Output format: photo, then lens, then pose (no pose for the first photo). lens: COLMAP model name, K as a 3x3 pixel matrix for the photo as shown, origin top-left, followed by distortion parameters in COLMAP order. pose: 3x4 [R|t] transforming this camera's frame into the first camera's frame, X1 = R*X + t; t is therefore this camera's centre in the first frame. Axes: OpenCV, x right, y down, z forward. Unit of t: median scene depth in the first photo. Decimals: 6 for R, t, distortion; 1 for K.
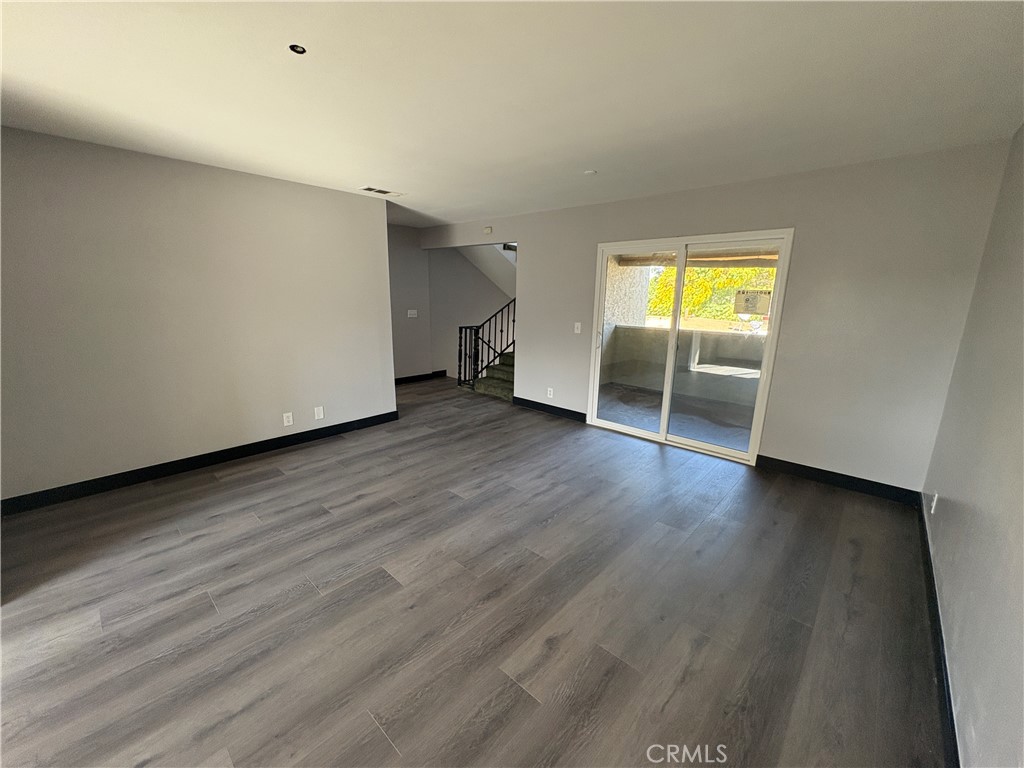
lens RADIAL K [[409.5, 0, 512.0], [0, 409.5, 384.0], [0, 0, 1]] dist [0.000439, 0.000288]
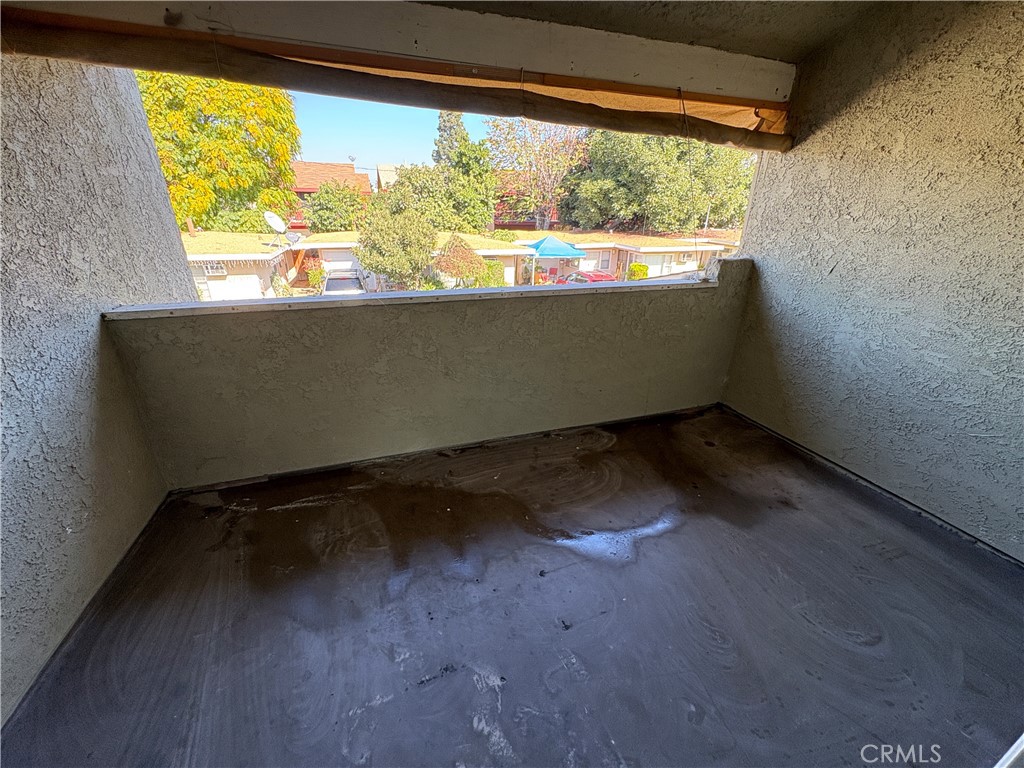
lens RADIAL K [[409.5, 0, 512.0], [0, 409.5, 384.0], [0, 0, 1]] dist [0.000439, 0.000288]
pose [[0.493215, -0.358753, 0.792487, 0.034204], [0.183783, 0.933411, 0.308168, -0.032123], [-0.850272, -0.006348, 0.526305, 0.138039]]
